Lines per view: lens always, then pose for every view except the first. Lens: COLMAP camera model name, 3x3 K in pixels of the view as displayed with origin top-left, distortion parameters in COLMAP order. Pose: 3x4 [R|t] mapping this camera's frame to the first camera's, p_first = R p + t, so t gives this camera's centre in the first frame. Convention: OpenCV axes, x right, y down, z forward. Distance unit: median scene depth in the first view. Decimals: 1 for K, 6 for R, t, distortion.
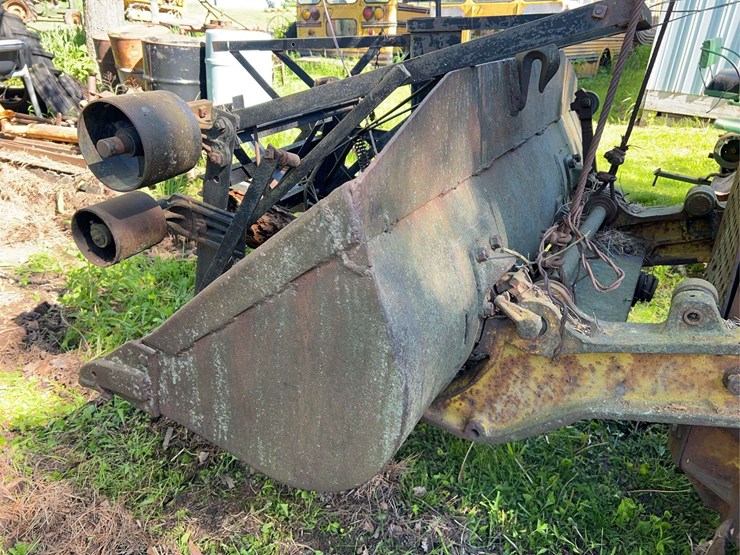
lens RADIAL K [[555.1, 0, 370.0], [0, 555.1, 277.5], [0, 0, 1]] dist [0.077620, -0.129134]
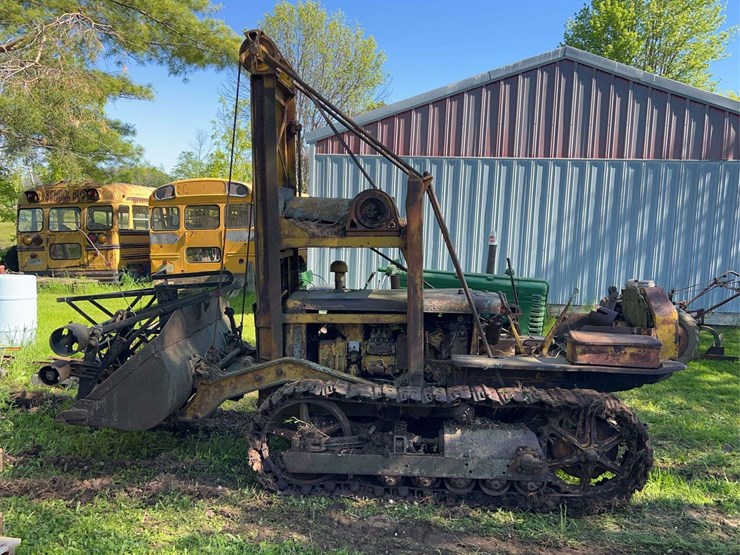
lens RADIAL K [[644.1, 0, 370.0], [0, 644.1, 277.5], [0, 0, 1]] dist [0.030814, -0.008682]
pose [[0.906179, -0.066799, 0.417586, -0.266216], [0.199245, 0.938420, -0.282256, 0.515793], [-0.373016, 0.338976, 0.863686, -1.879359]]
